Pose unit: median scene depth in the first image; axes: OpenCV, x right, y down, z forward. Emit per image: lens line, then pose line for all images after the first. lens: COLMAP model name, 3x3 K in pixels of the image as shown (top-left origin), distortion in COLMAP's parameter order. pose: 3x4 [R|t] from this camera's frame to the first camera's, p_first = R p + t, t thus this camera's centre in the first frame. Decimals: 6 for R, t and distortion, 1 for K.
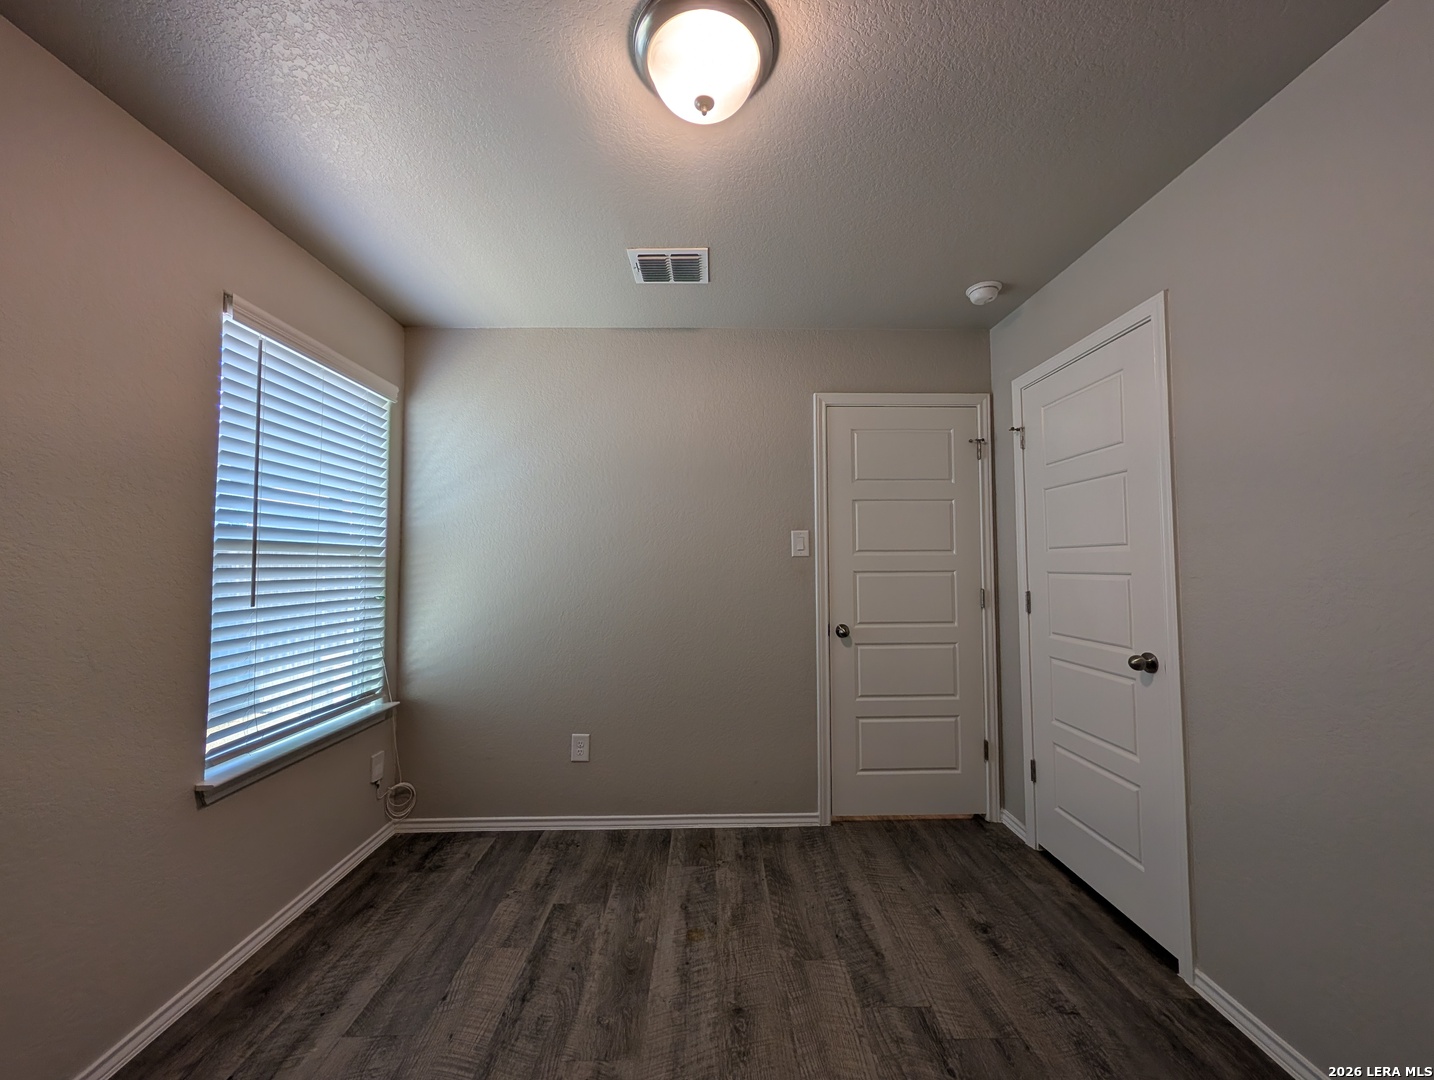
lens RADIAL K [[543.9, 0, 719.5], [0, 543.9, 540.5], [0, 0, 1]] dist [0.000516, 0.000097]
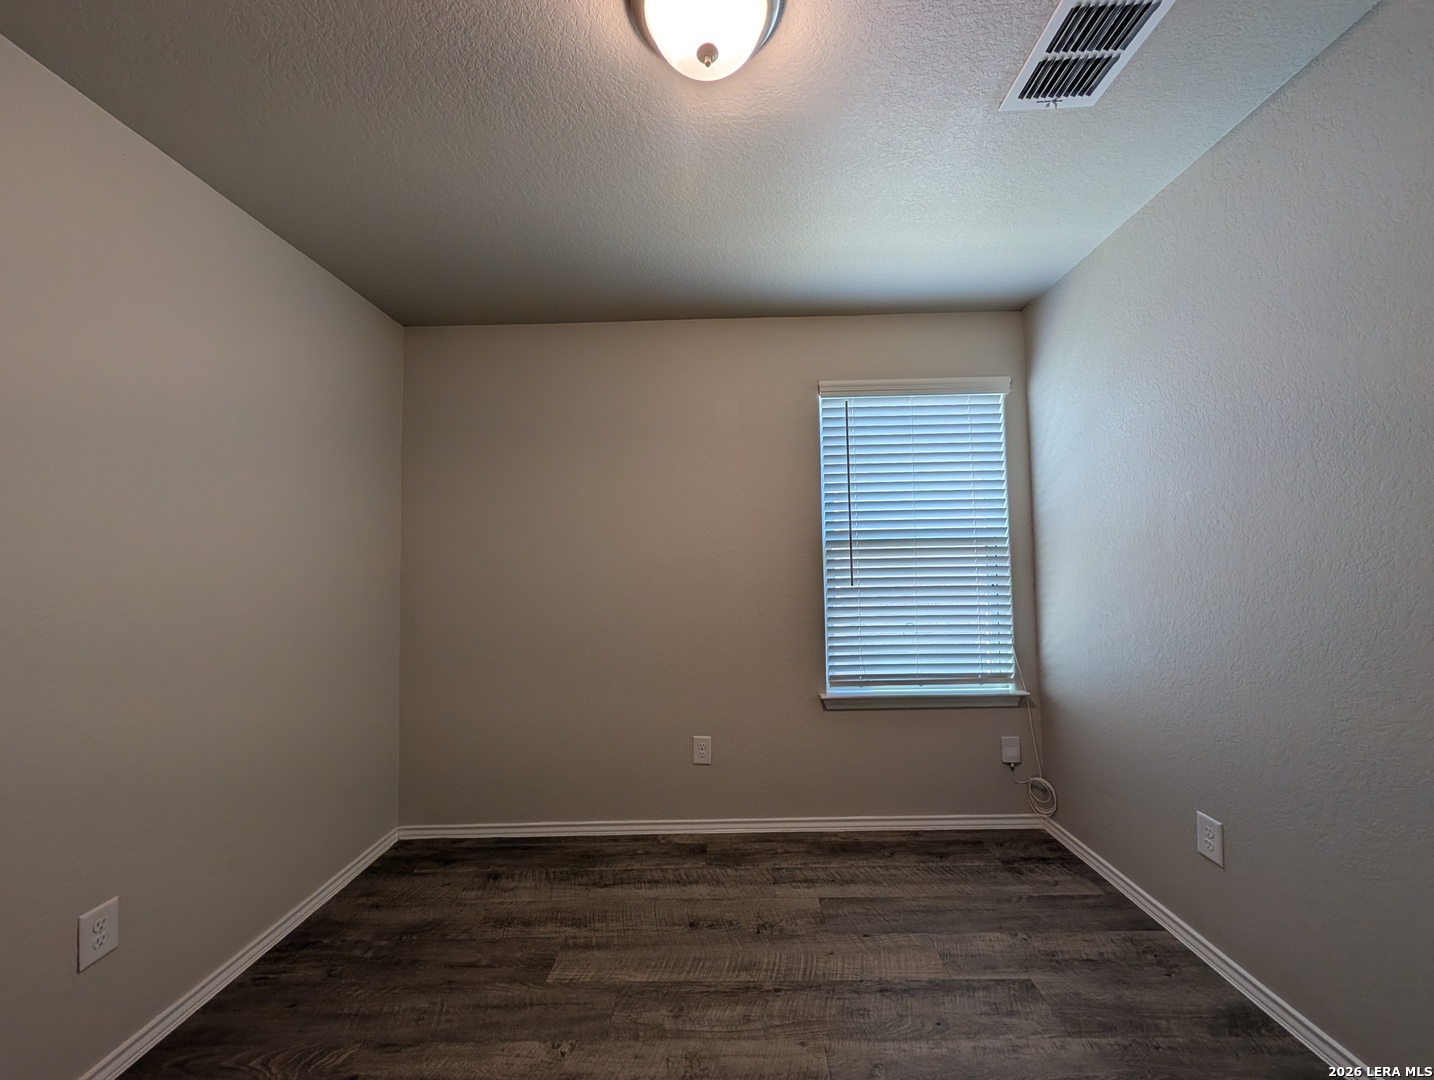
lens RADIAL K [[543.9, 0, 719.5], [0, 543.9, 540.5], [0, 0, 1]] dist [0.000516, 0.000097]
pose [[-0.036967, -0.039756, -0.998525, 0.542762], [0.064337, 0.997041, -0.042078, 0.034657], [0.997243, -0.065798, -0.034300, 0.631765]]
